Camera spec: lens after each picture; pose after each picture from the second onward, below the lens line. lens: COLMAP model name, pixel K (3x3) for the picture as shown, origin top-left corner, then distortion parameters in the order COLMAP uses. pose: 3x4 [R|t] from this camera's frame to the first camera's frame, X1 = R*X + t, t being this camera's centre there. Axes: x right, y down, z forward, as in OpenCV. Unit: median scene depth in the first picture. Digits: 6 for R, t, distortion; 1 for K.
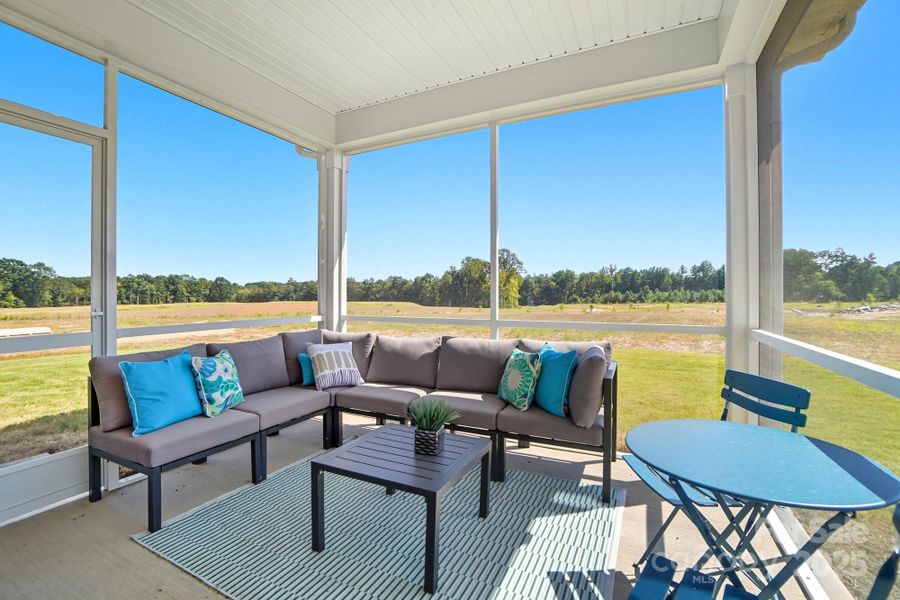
lens RADIAL K [[405.9, 0, 448.7], [0, 405.9, 294.5], [0, 0, 1]] dist [-0.031802, 0.000150]
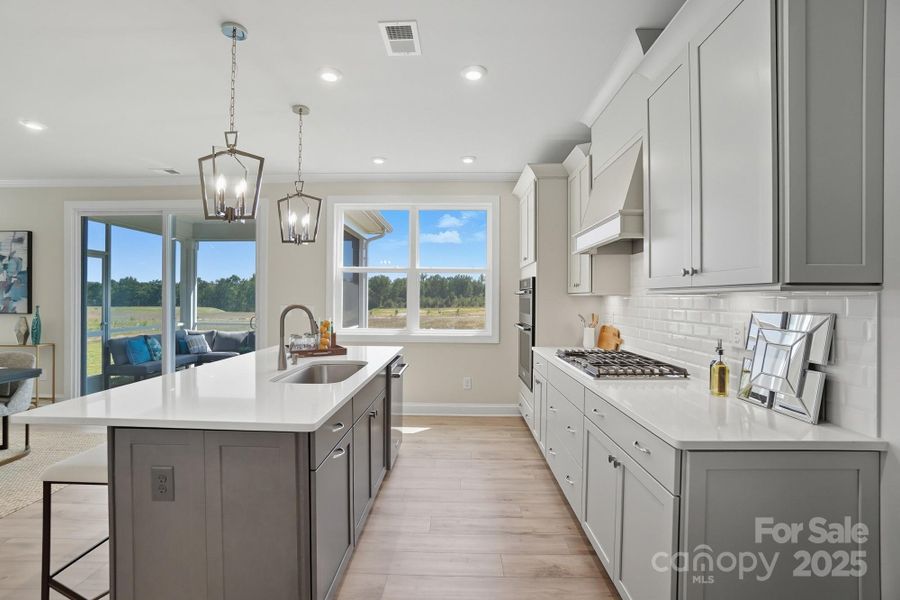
lens RADIAL K [[408.1, 0, 425.2], [0, 408.1, 297.1], [0, 0, 1]] dist [0.000605, 0.000269]
pose [[0.925958, 0.007992, 0.377541, 0.035623], [-0.006283, 0.999964, -0.005758, -0.082509], [-0.377574, 0.002959, 0.925975, -1.521244]]
